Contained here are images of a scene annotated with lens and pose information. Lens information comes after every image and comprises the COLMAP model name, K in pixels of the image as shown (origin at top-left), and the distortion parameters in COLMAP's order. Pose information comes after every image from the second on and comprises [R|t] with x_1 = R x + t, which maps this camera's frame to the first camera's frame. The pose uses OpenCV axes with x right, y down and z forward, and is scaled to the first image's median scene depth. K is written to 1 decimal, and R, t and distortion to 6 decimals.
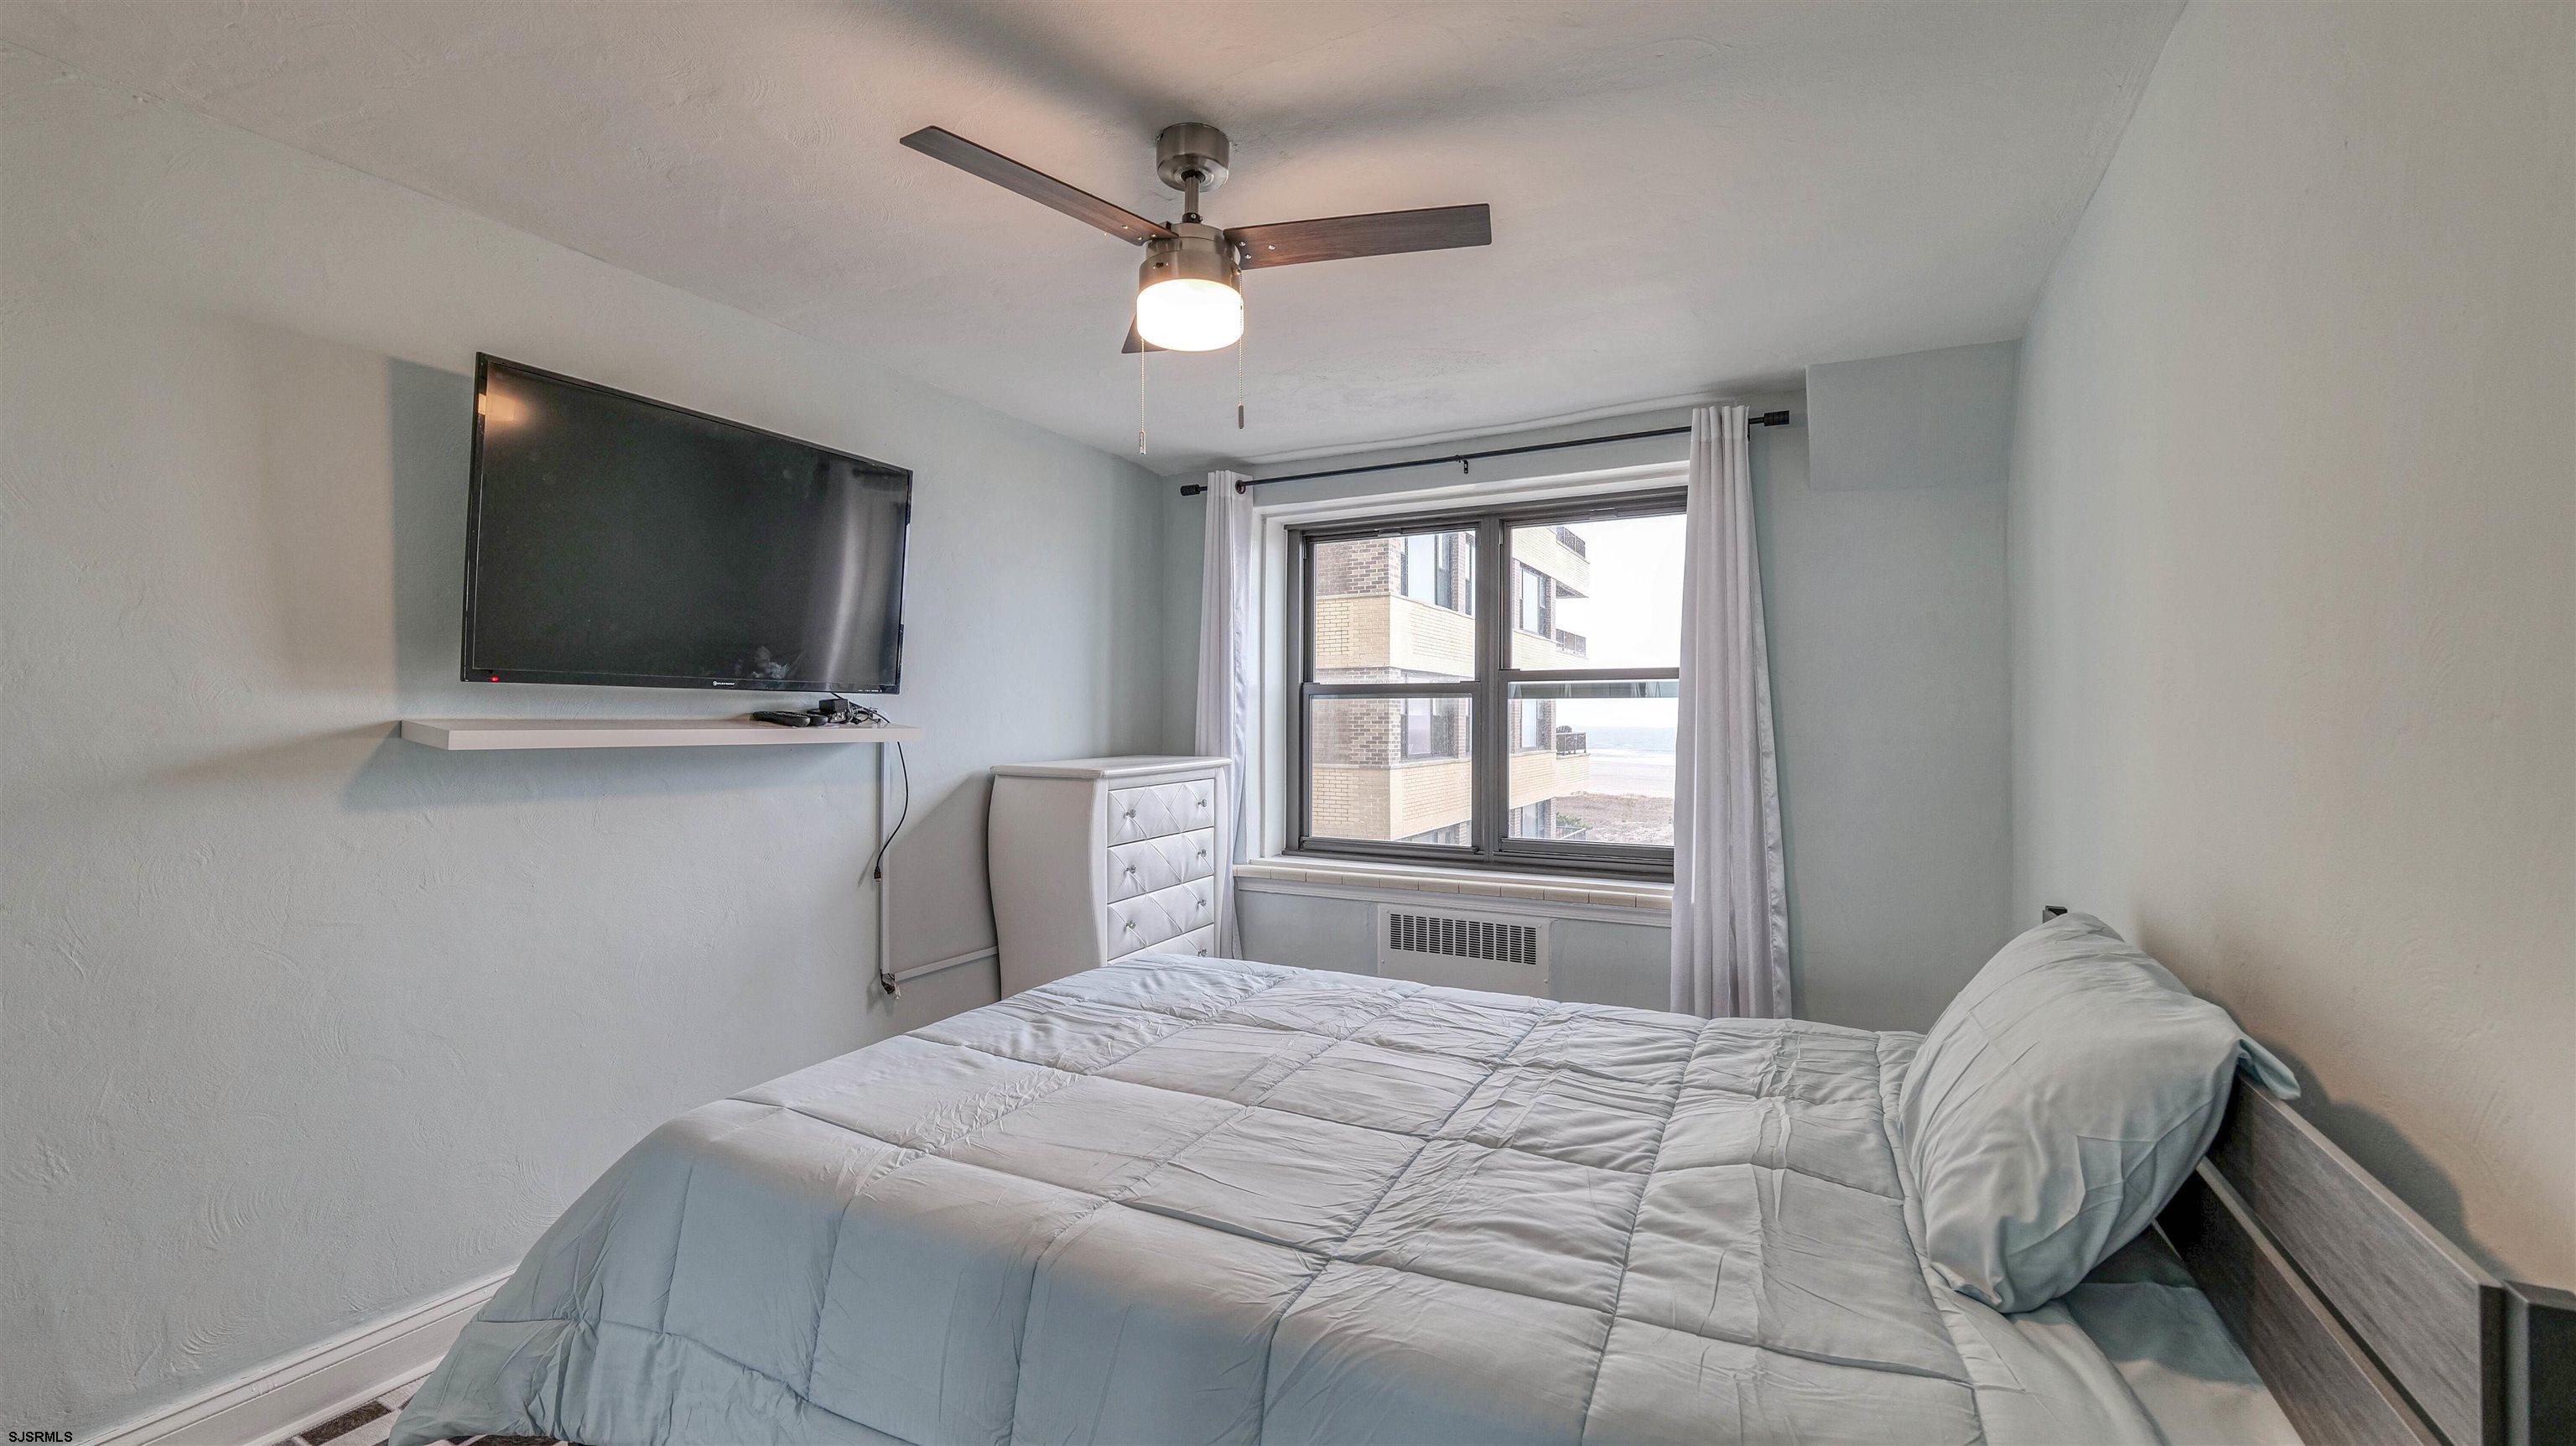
lens RADIAL K [[1075.3, 0, 1277.8], [0, 1075.3, 672.9], [0, 0, 1]] dist [-0.013070, 0.000033]
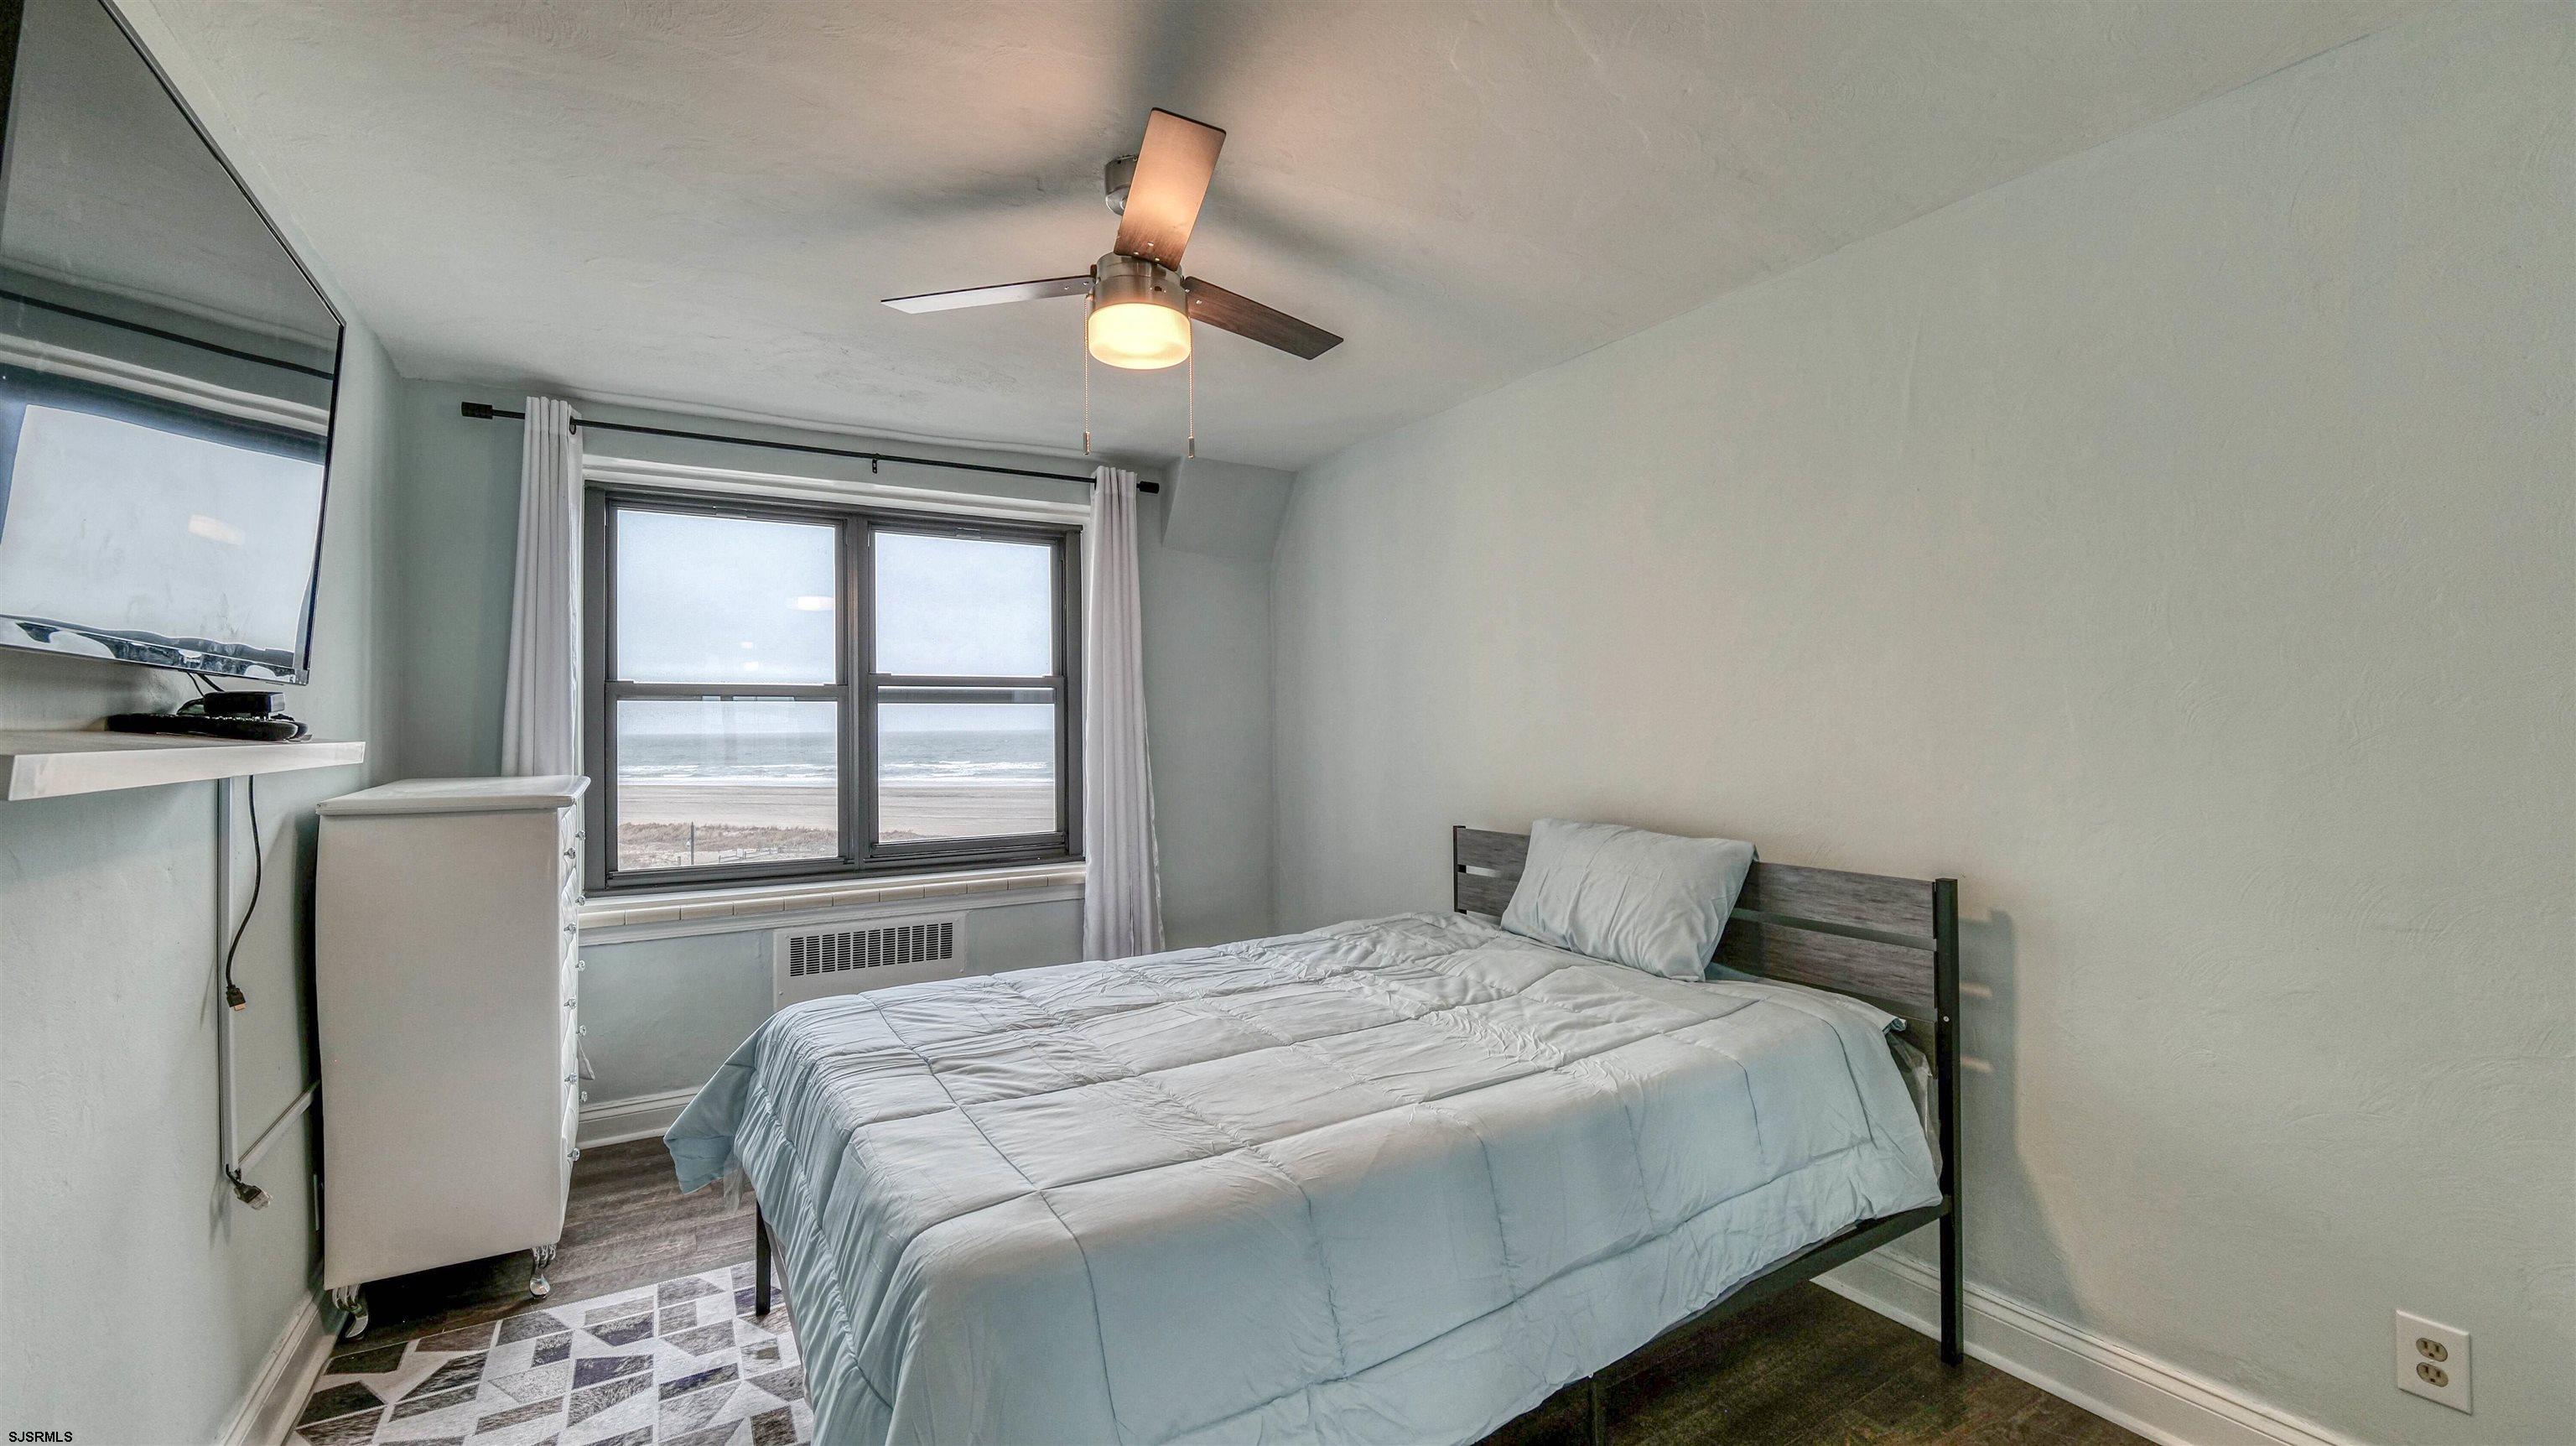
lens RADIAL K [[1081.4, 0, 1281.6], [0, 1081.4, 658.3], [0, 0, 1]] dist [-0.013602, 0.000087]
pose [[0.492762, 0.046547, 0.868918, -0.565062], [-0.029133, 0.998891, -0.036988, 0.010517], [-0.869676, -0.007088, 0.493571, 0.218202]]
